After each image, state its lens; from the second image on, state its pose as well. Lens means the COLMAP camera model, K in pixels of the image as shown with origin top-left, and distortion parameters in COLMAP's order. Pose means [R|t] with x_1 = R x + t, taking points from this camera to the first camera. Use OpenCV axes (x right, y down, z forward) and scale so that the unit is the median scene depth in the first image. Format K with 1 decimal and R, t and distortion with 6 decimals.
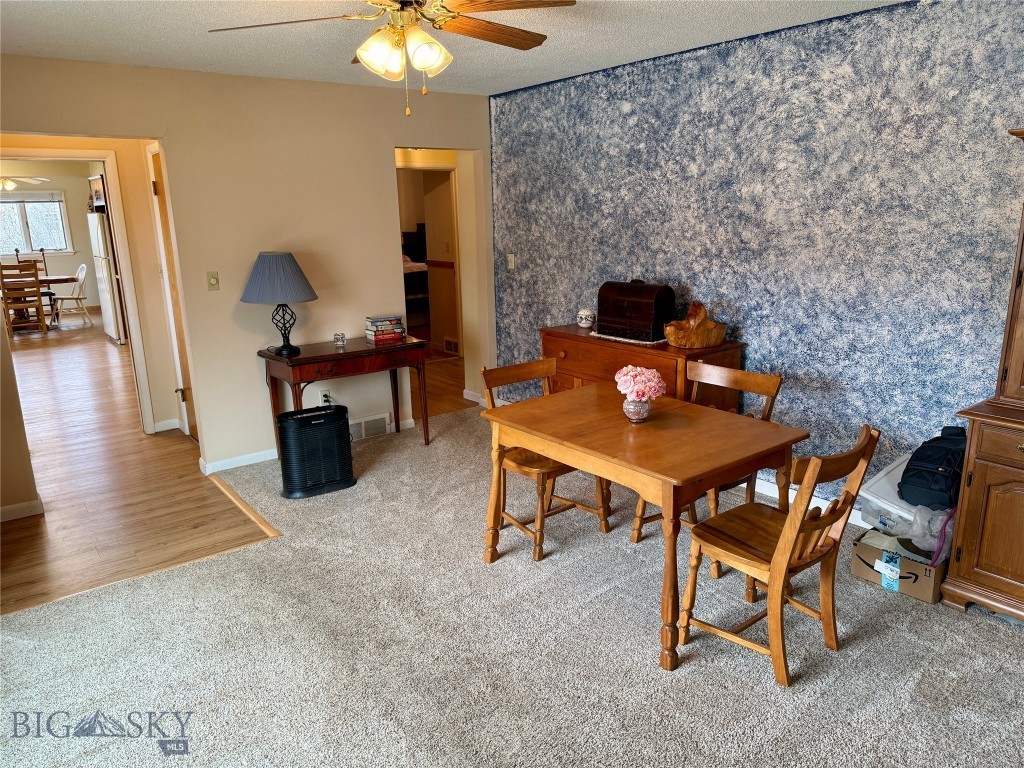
lens RADIAL K [[717.8, 0, 511.4], [0, 717.8, 389.3], [0, 0, 1]] dist [0.076734, -0.102876]
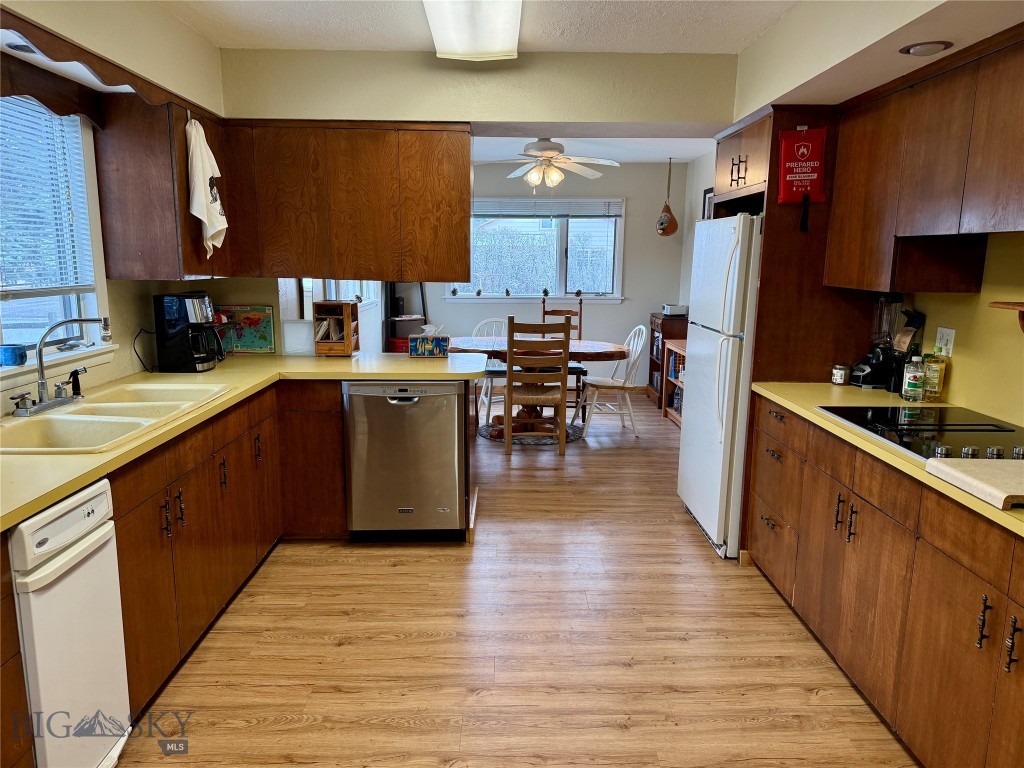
lens RADIAL K [[717.8, 0, 515.1], [0, 717.8, 391.7], [0, 0, 1]] dist [0.076734, -0.102876]
pose [[0.801631, 0.141824, -0.580752, -0.878518], [-0.173096, 0.984904, 0.001589, -0.275045], [0.572210, 0.099252, 0.814079, 1.306070]]
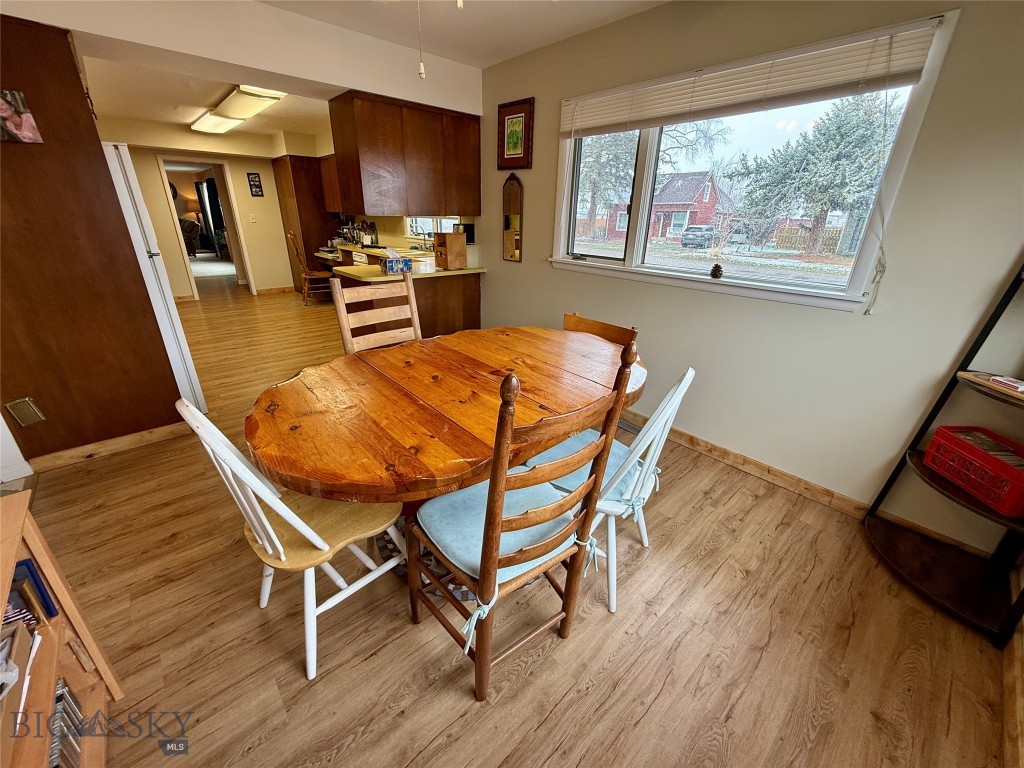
lens RADIAL K [[409.6, 0, 510.4], [0, 409.6, 382.9], [0, 0, 1]] dist [0.002930, -0.000749]
pose [[-0.997106, 0.030507, -0.069631, -1.674506], [-0.017091, 0.802544, 0.596349, -0.601883], [0.074074, 0.595813, -0.799700, 2.759643]]
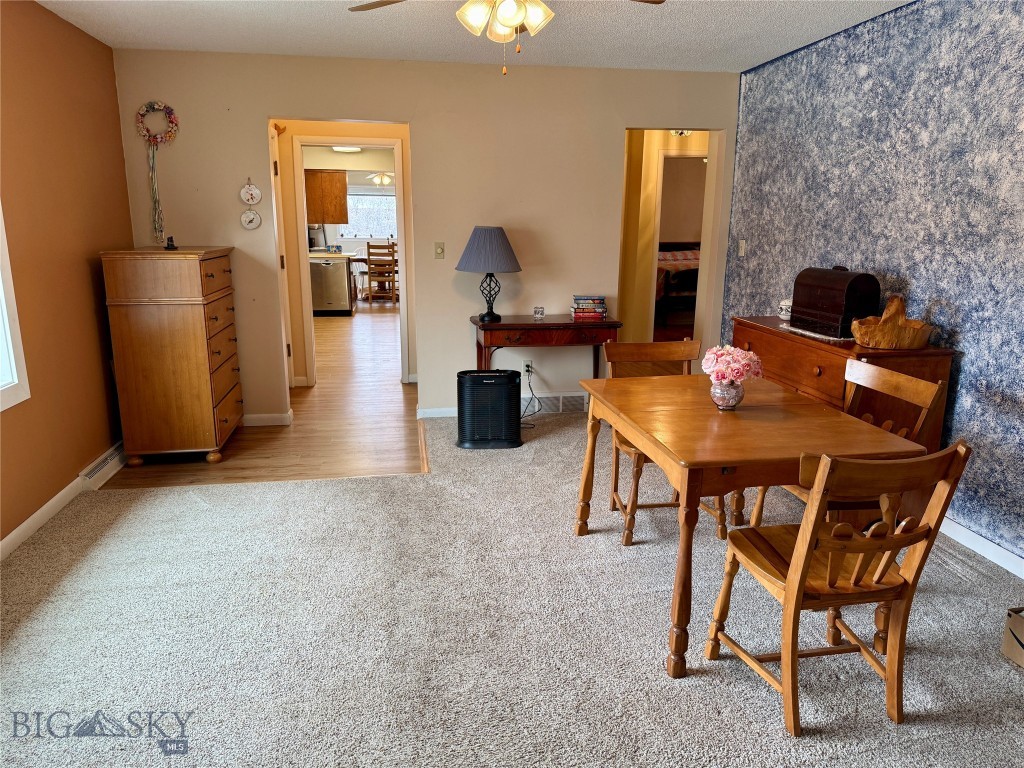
lens RADIAL K [[717.8, 0, 506.6], [0, 717.8, 384.0], [0, 0, 1]] dist [0.076734, -0.102876]
pose [[0.877065, 0.131740, -0.461955, 0.238491], [-0.139236, 0.990096, 0.018003, 0.024760], [0.459751, 0.048531, 0.886721, 0.056215]]
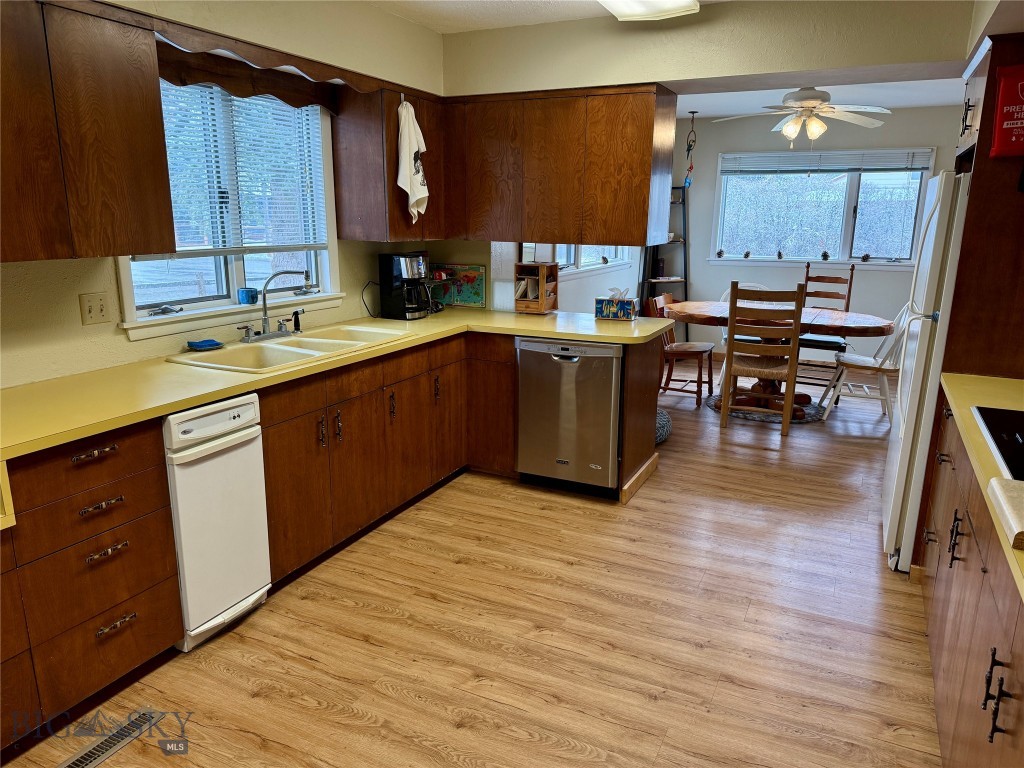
lens RADIAL K [[717.8, 0, 513.1], [0, 717.8, 389.9], [0, 0, 1]] dist [0.076734, -0.102876]
pose [[0.445082, 0.242482, -0.862035, -0.730668], [-0.235412, 0.960465, 0.148622, -0.318068], [0.863993, 0.136784, 0.484568, 1.428945]]
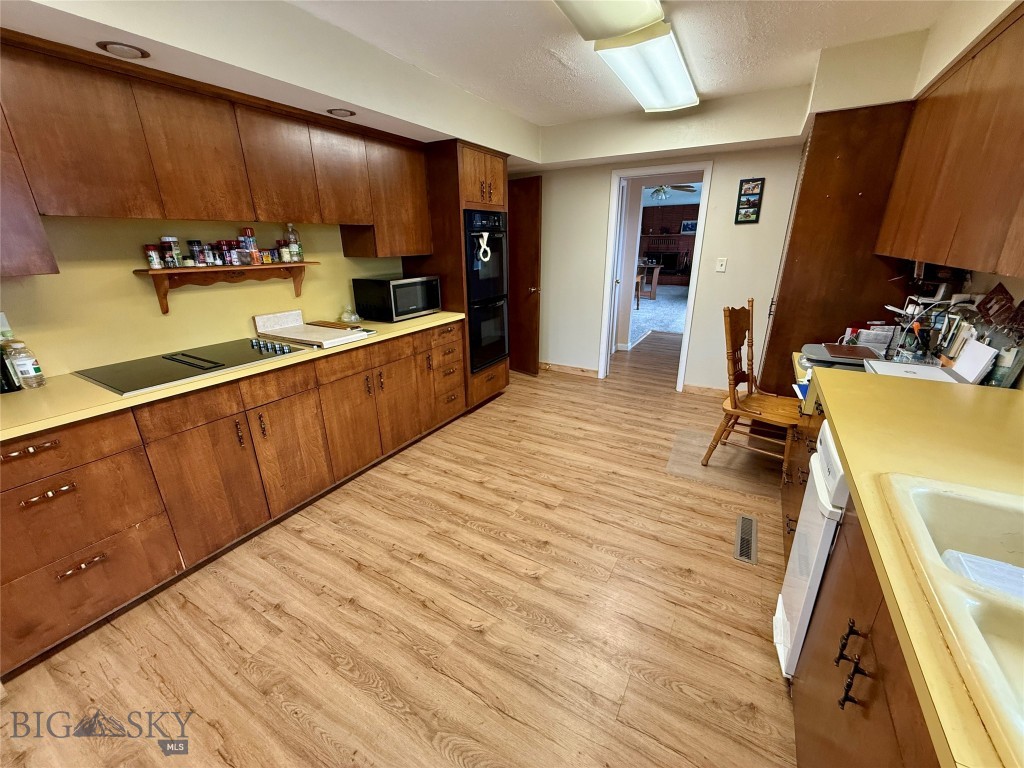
lens RADIAL K [[409.6, 0, 510.5], [0, 409.6, 383.1], [0, 0, 1]] dist [0.002930, -0.000749]
pose [[-0.373116, -0.281192, 0.884147, -1.472735], [0.243363, 0.889935, 0.385734, -0.371244], [-0.895298, 0.359092, -0.263617, 1.765764]]
